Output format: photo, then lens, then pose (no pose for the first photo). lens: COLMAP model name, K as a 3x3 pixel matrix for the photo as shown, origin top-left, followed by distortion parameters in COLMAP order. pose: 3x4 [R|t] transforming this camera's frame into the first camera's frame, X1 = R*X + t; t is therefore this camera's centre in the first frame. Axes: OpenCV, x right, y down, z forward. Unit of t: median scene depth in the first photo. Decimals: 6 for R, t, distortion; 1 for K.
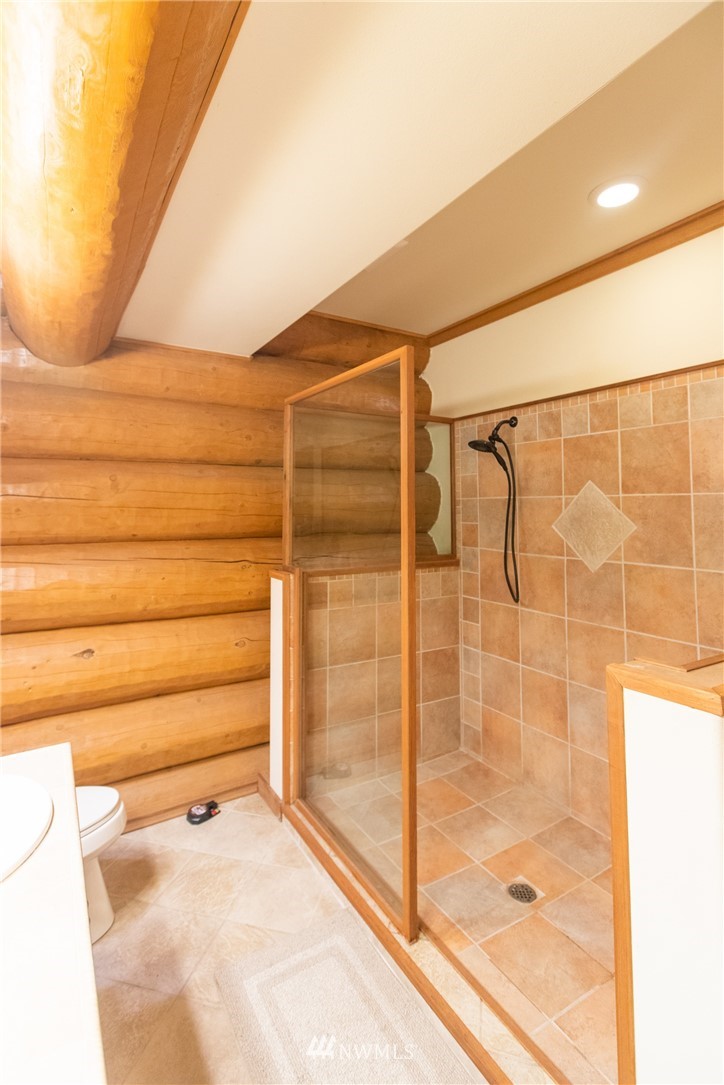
lens RADIAL K [[494.8, 0, 350.7], [0, 494.8, 490.6], [0, 0, 1]] dist [0.010258, -0.000929]
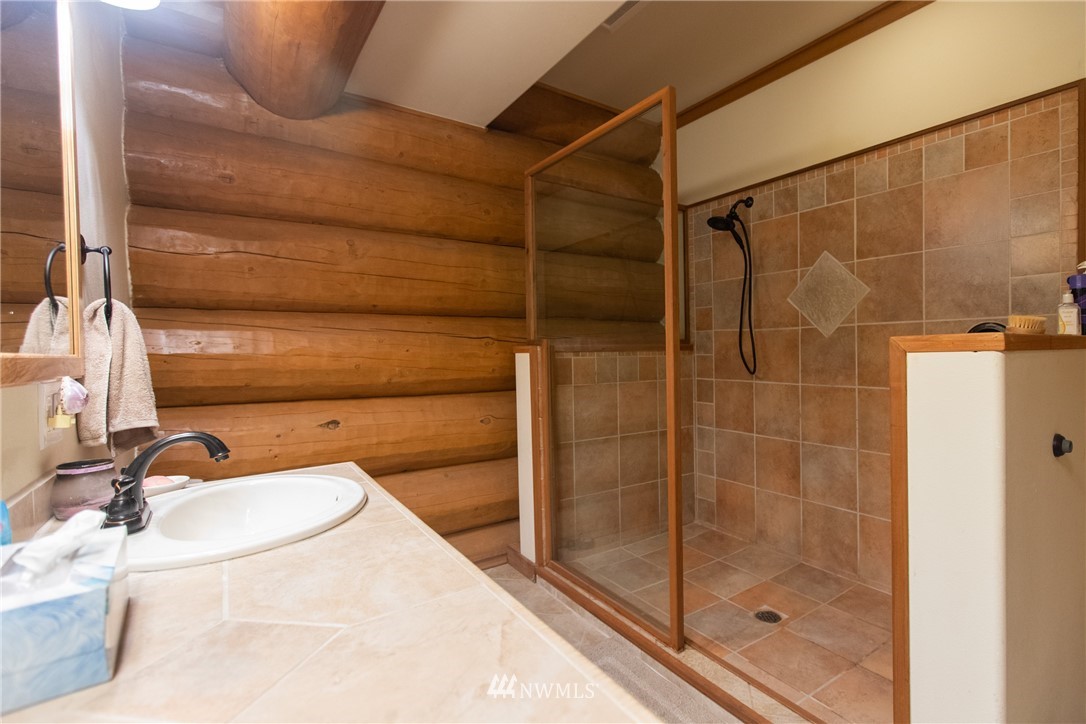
lens RADIAL K [[495.3, 0, 601.1], [0, 495.3, 363.6], [0, 0, 1]] dist [0.010258, -0.000929]
pose [[0.994985, -0.018557, 0.098291, -0.095244], [0.011890, 0.997615, 0.067991, 0.140497], [-0.099319, -0.066481, 0.992832, -0.007574]]
